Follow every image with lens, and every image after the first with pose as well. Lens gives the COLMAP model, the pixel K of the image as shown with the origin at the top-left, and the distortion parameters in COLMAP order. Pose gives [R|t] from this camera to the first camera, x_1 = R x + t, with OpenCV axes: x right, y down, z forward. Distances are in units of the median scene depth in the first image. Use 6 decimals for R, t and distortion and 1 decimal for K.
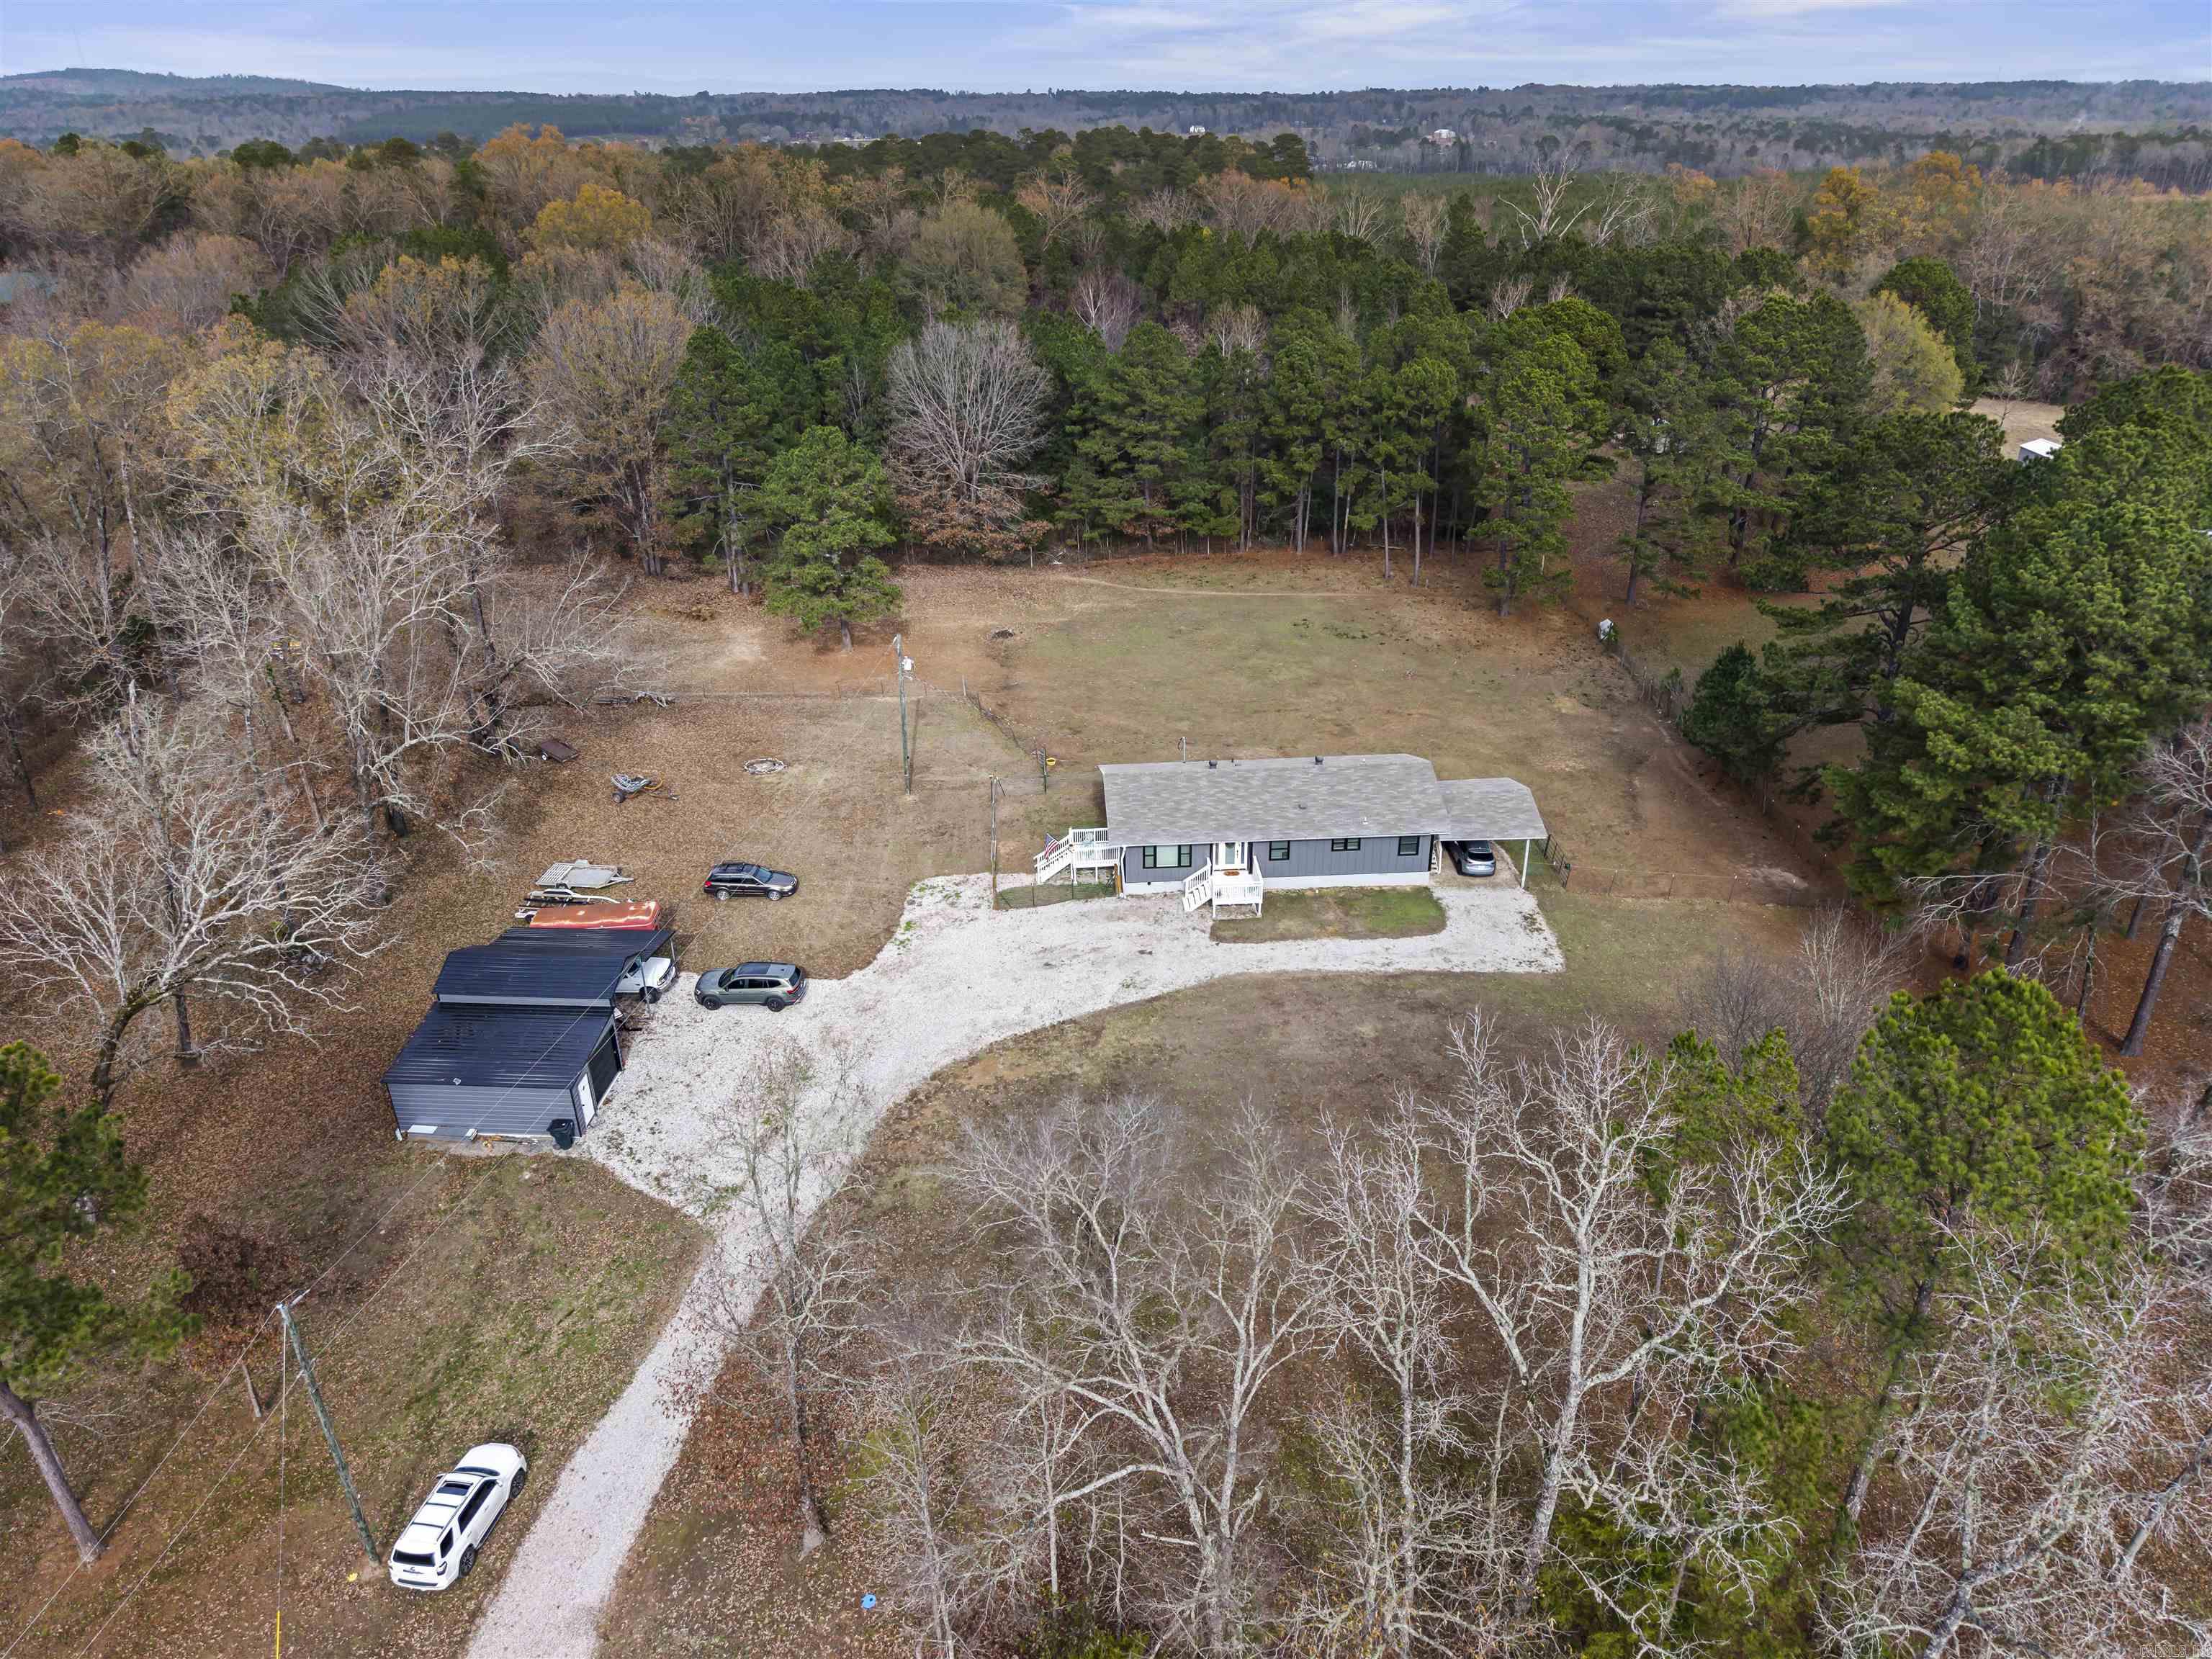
lens RADIAL K [[1474.0, 0, 1106.0], [0, 1474.0, 829.5], [0, 0, 1]] dist [0.073250, -0.002250]
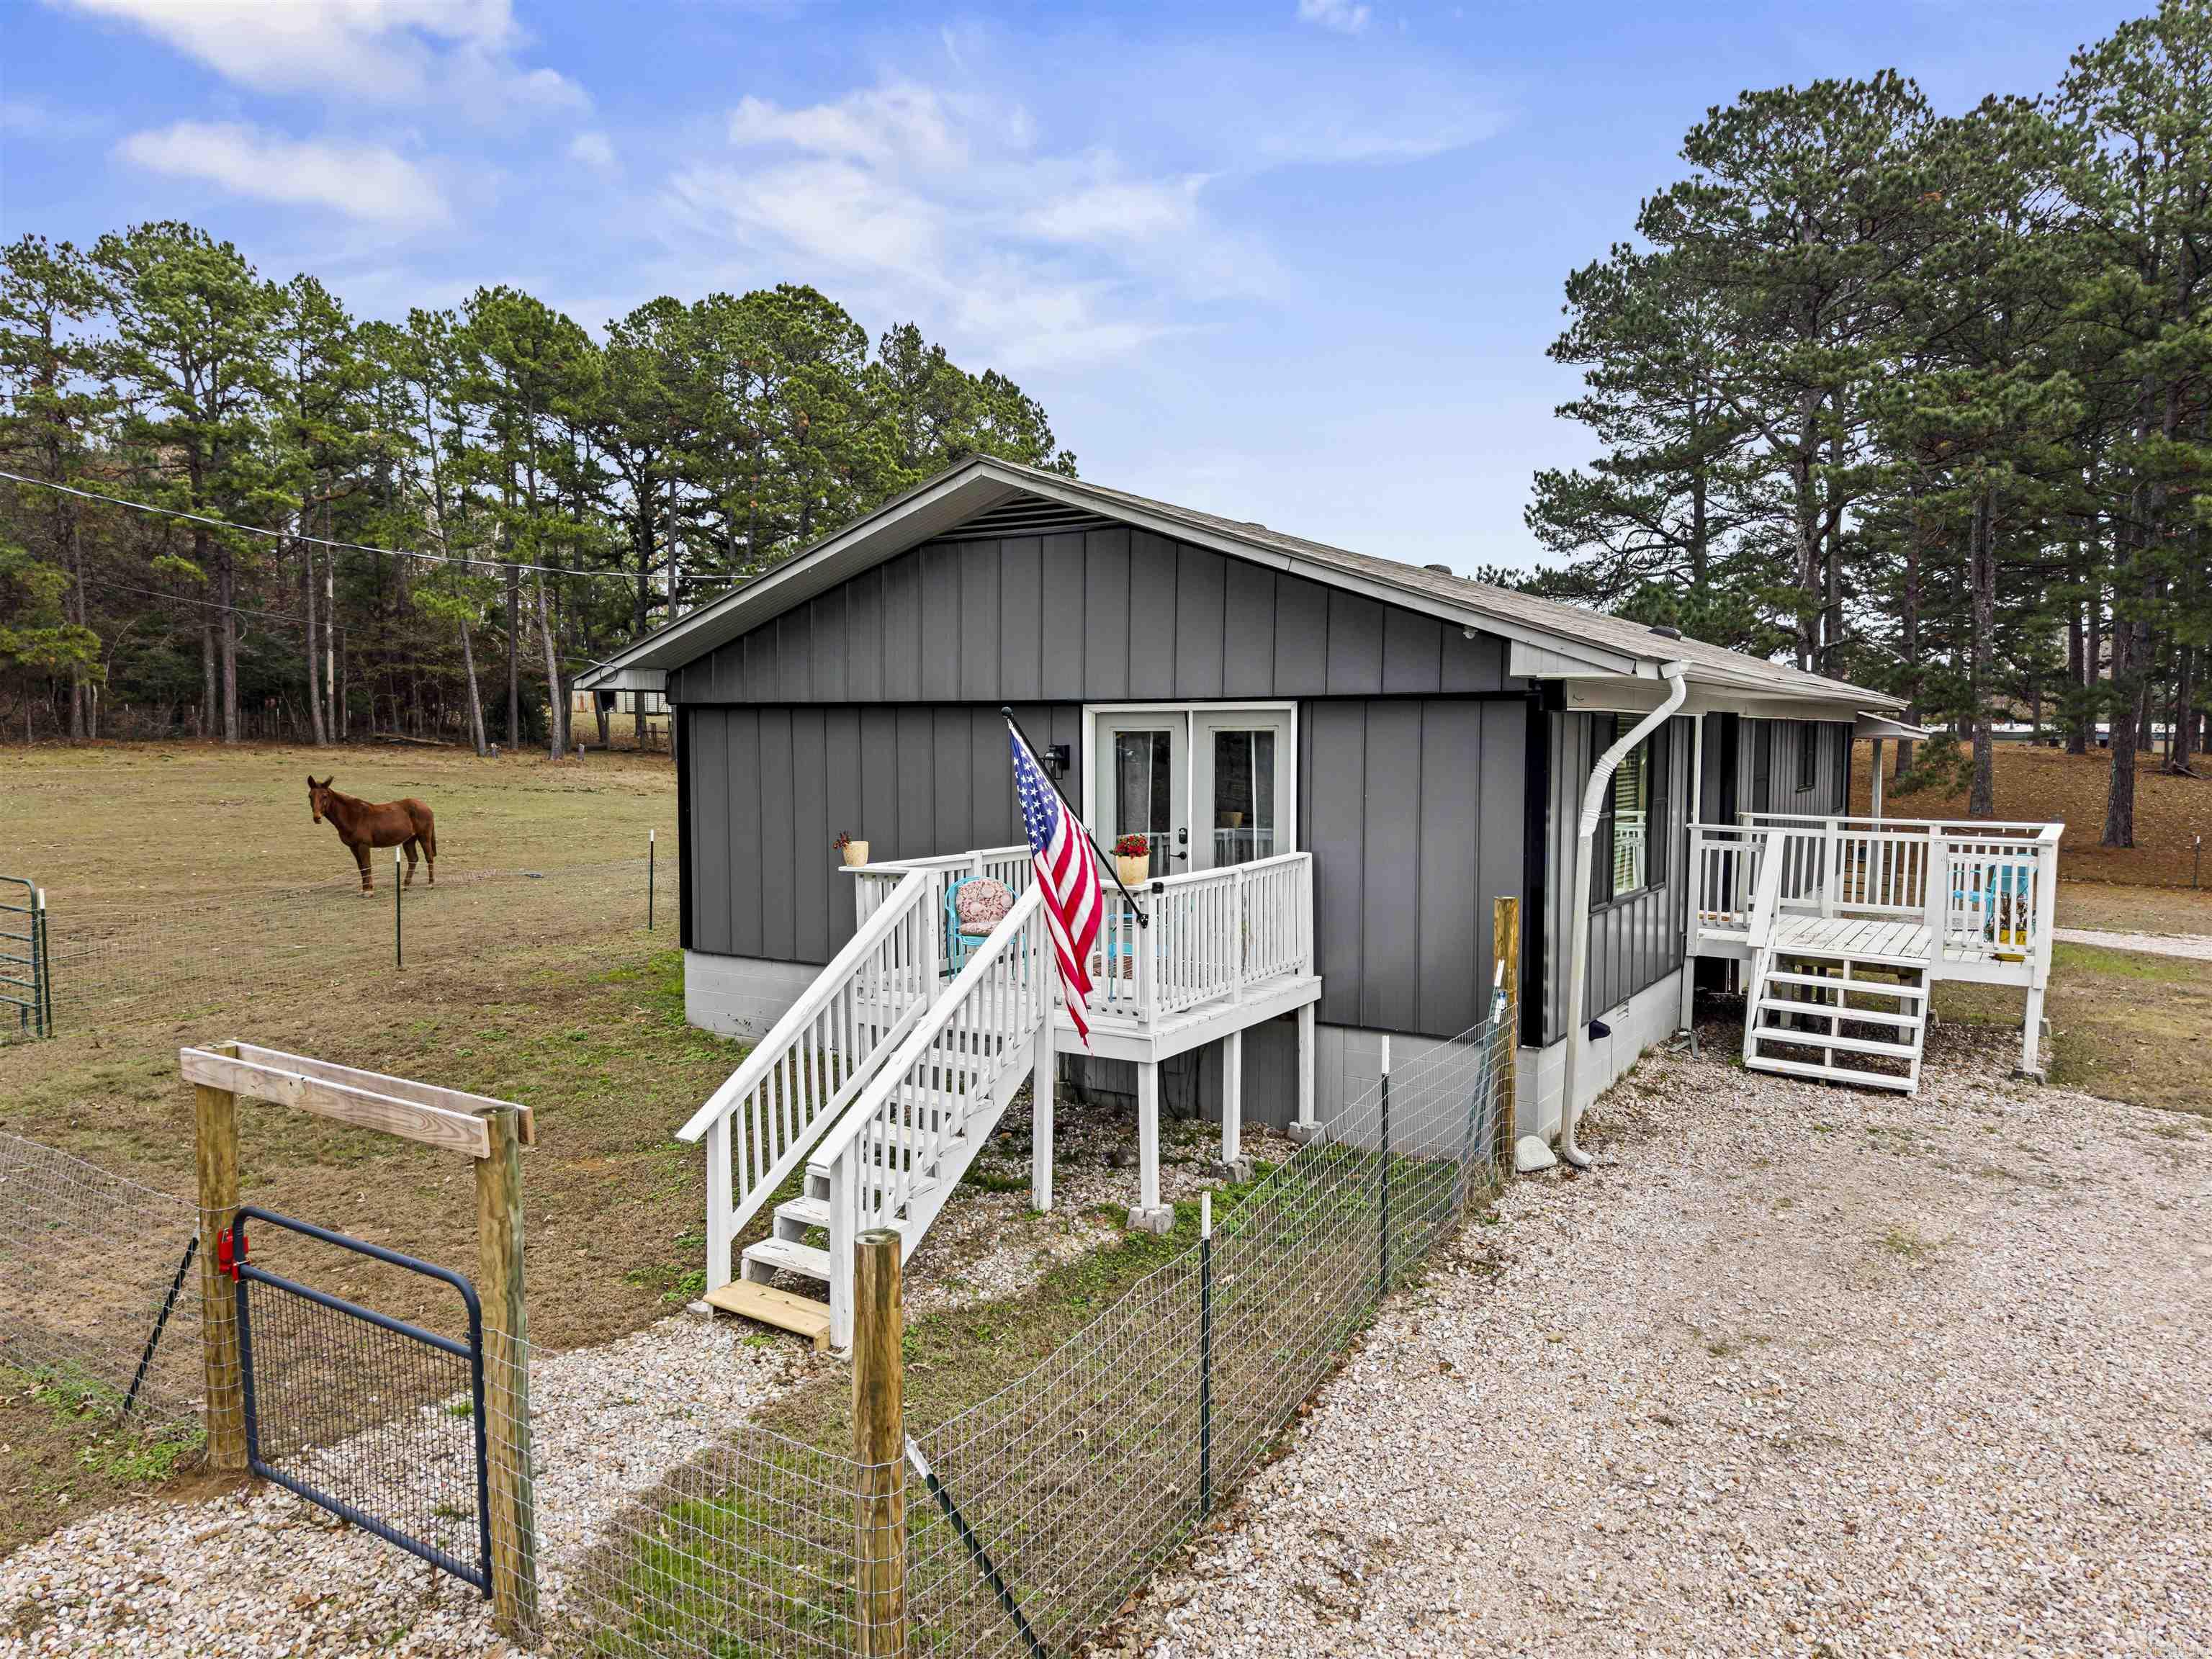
lens RADIAL K [[1475.1, 0, 1106.0], [0, 1475.1, 829.5], [0, 0, 1]] dist [0.047540, -0.043315]
pose [[0.594930, -0.040084, 0.802777, -0.118440], [0.343018, 0.915903, -0.208474, 0.032459], [-0.726909, 0.399394, 0.558648, 0.946820]]
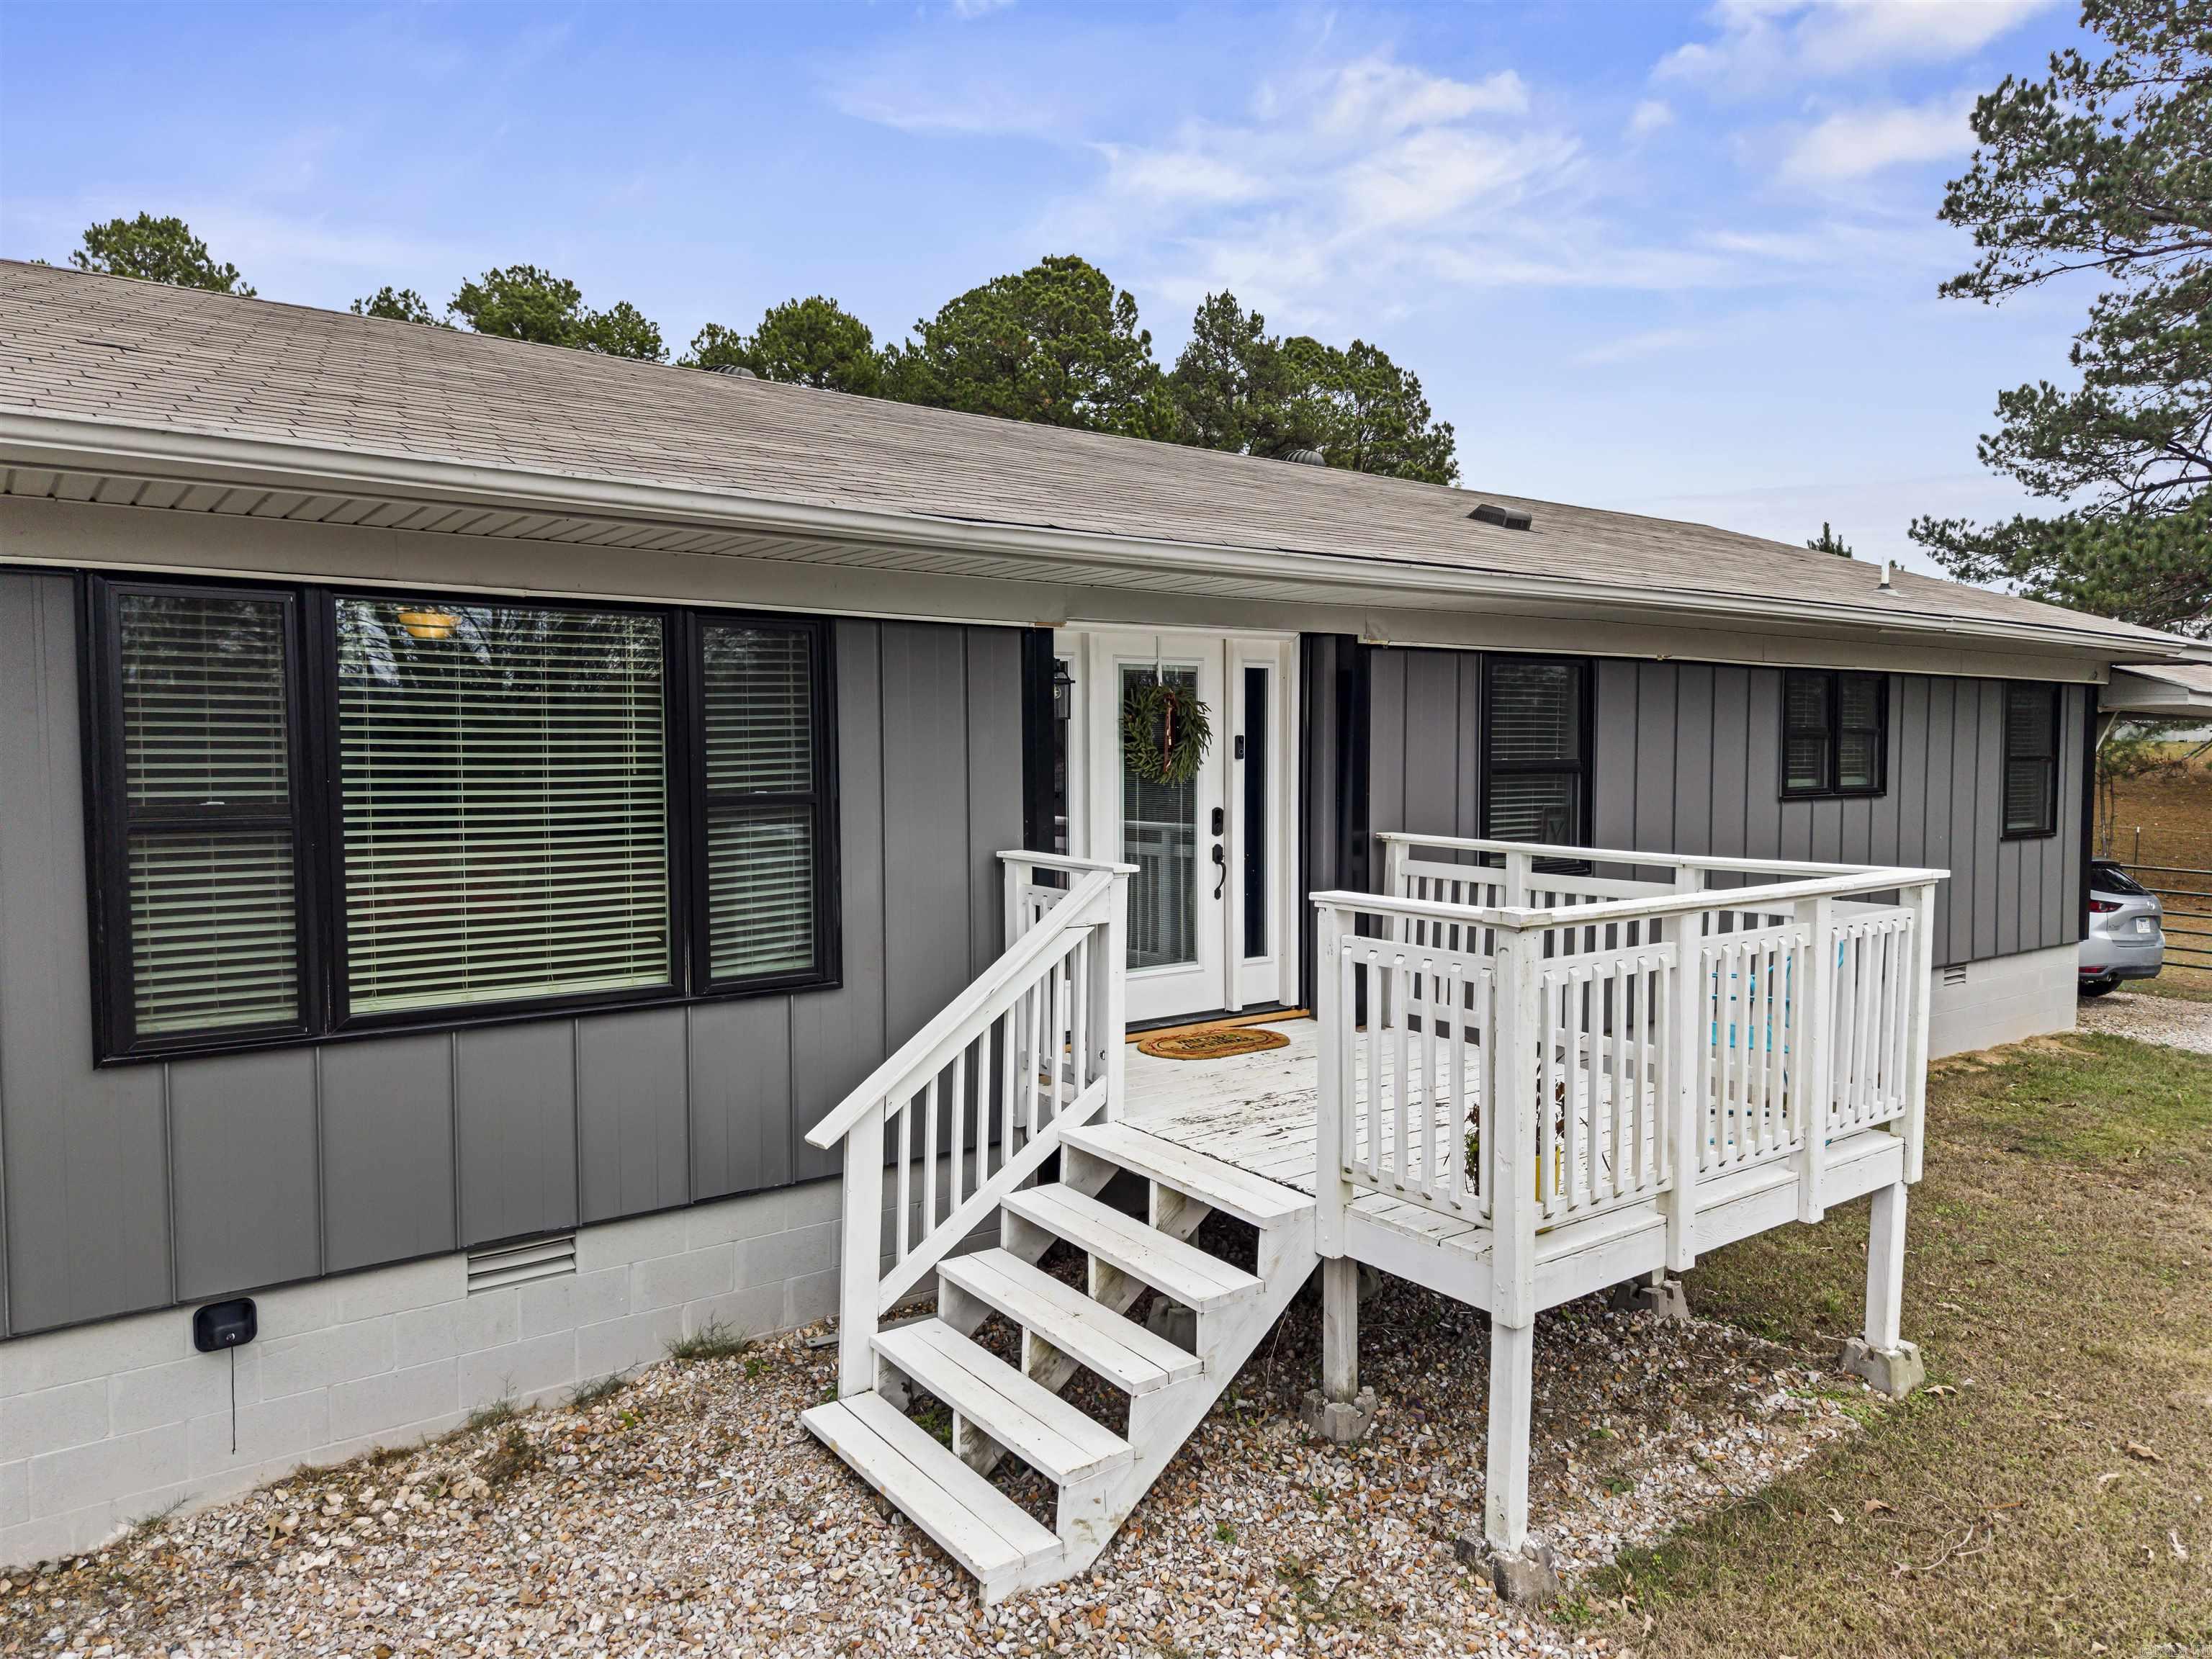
lens RADIAL K [[1494.2, 0, 1118.2], [0, 1494.2, 823.7], [0, 0, 1]] dist [0.031202, -0.020429]
pose [[0.832386, -0.018822, 0.553877, 0.025647], [0.236286, 0.916086, -0.323968, 0.046832], [-0.501301, 0.400539, 0.766985, 0.925206]]
